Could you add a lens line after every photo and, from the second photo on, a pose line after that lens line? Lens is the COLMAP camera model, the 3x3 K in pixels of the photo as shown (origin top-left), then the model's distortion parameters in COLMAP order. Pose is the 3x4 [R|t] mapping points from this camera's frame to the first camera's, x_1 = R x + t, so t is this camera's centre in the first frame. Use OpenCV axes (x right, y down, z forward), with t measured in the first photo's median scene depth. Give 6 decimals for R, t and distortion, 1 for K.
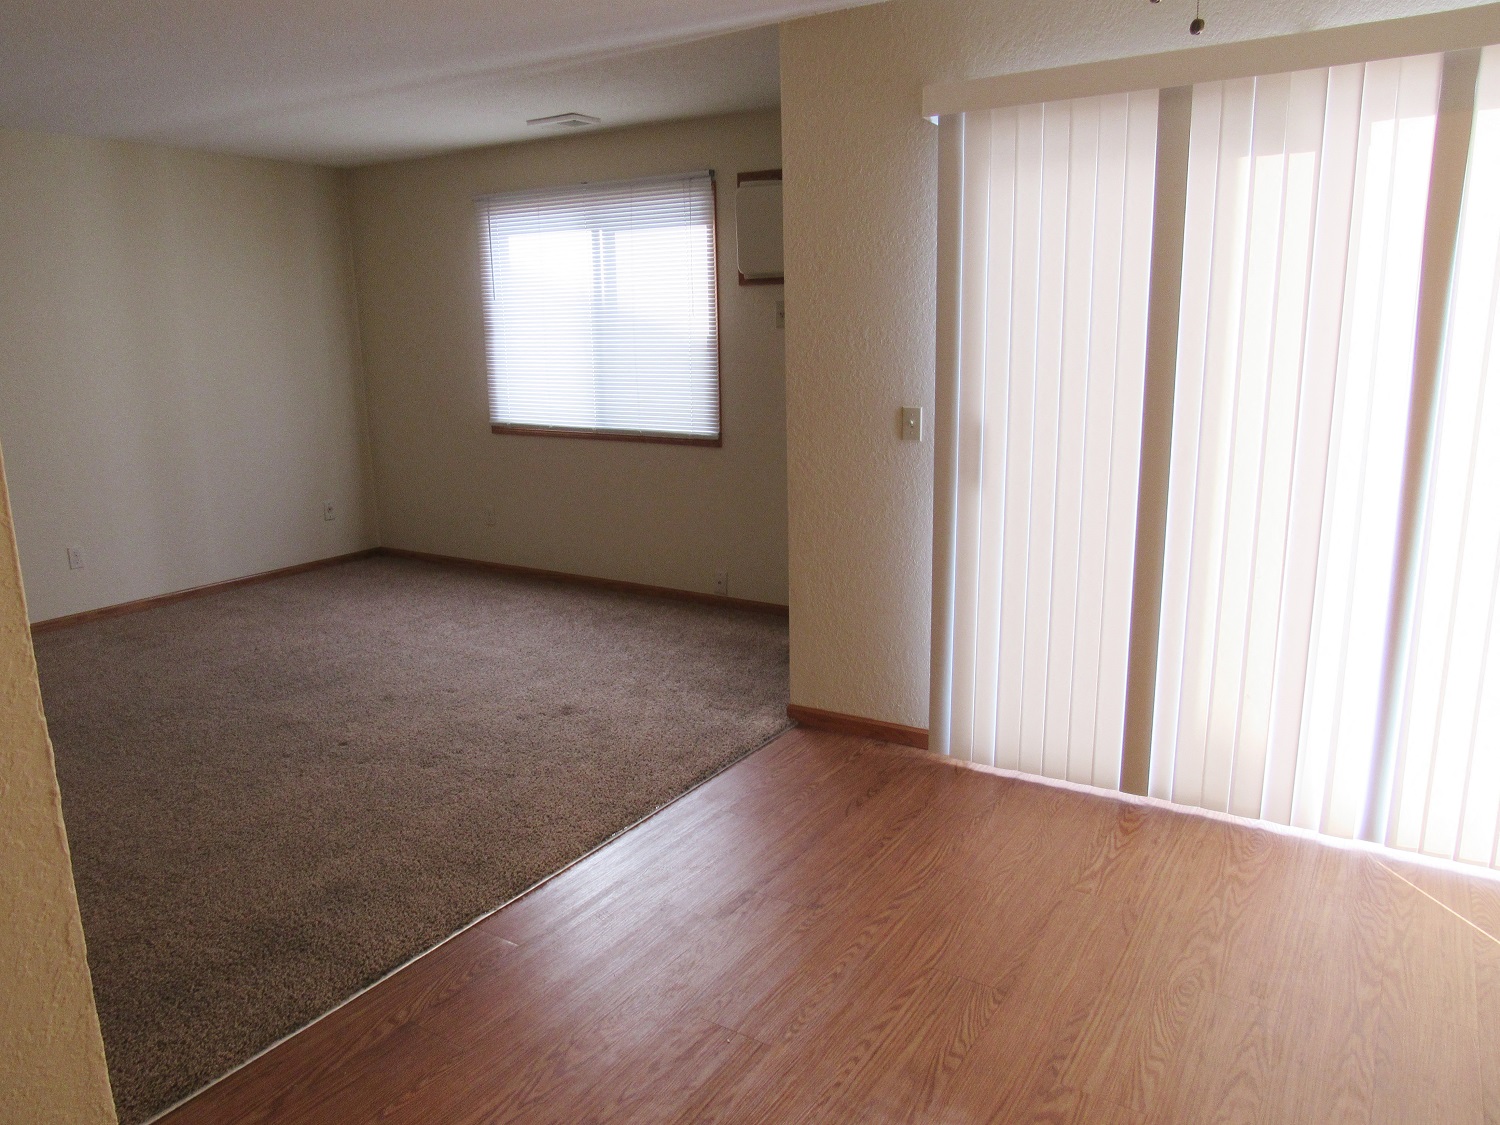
lens RADIAL K [[1048.6, 0, 744.9], [0, 1048.6, 558.0], [0, 0, 1]] dist [-0.024674, 0.013689]
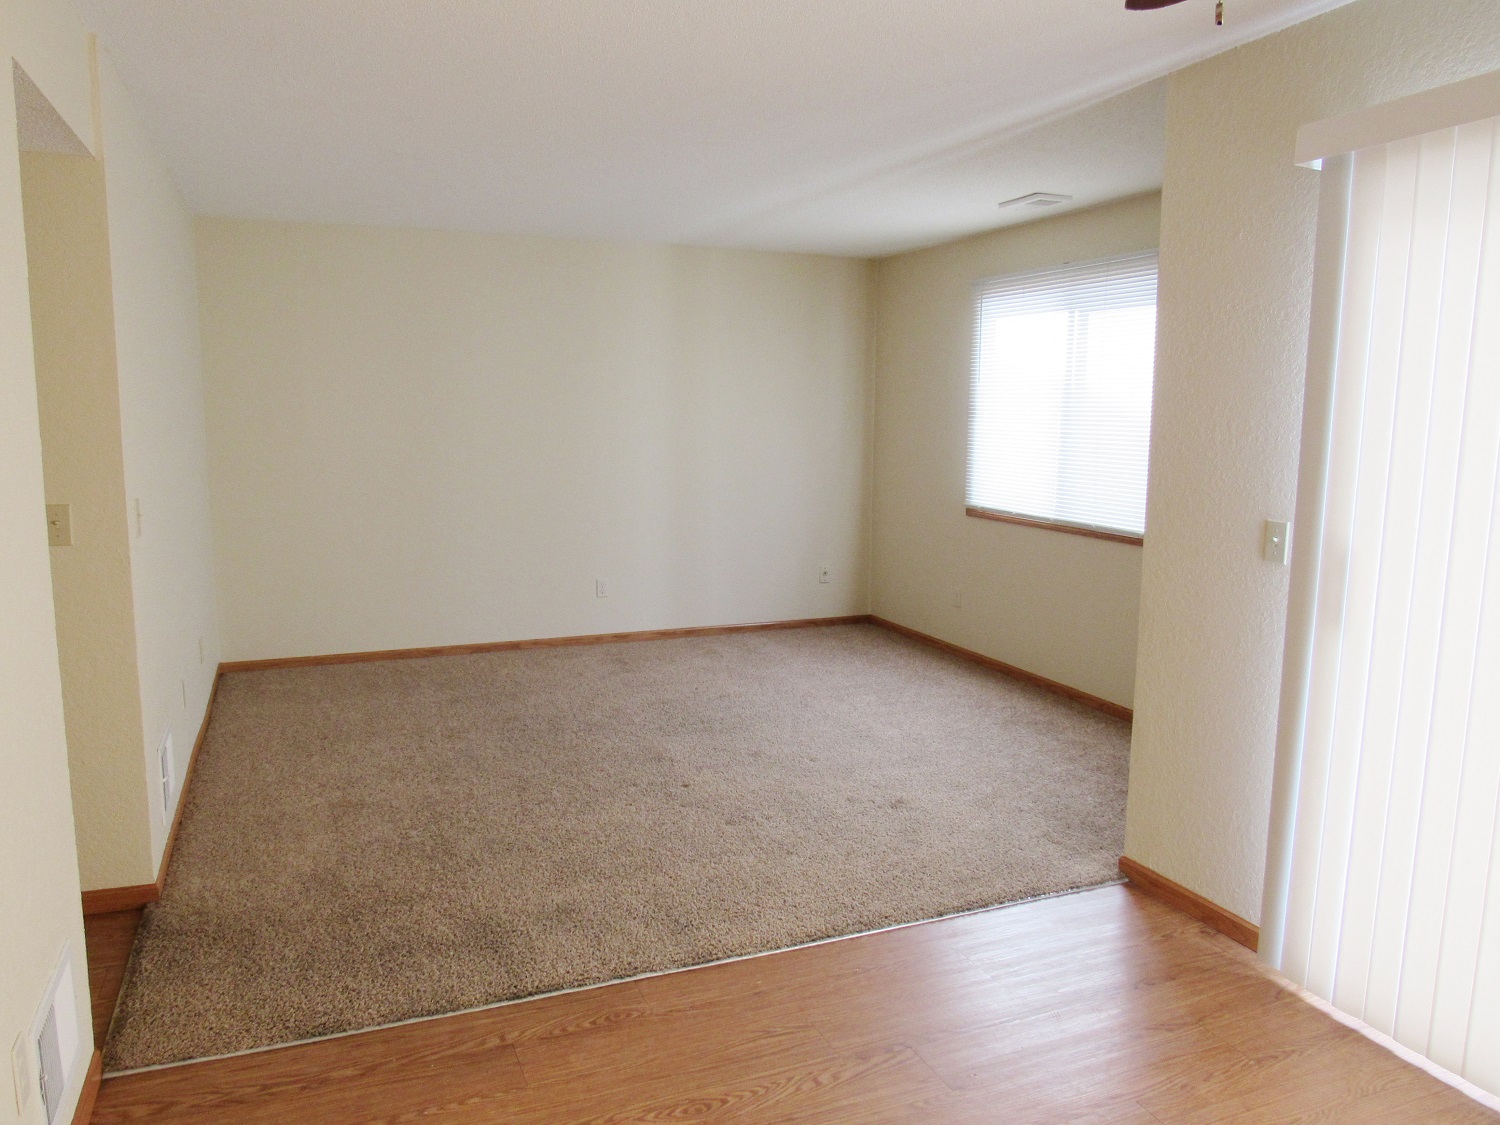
lens RADIAL K [[1048.6, 0, 734.9], [0, 1048.6, 569.4], [0, 0, 1]] dist [-0.024674, 0.013689]
pose [[0.825516, 0.107603, -0.554026, 0.222275], [-0.143338, 0.989442, -0.021409, -0.026397], [0.545873, 0.097087, 0.832224, 0.099332]]
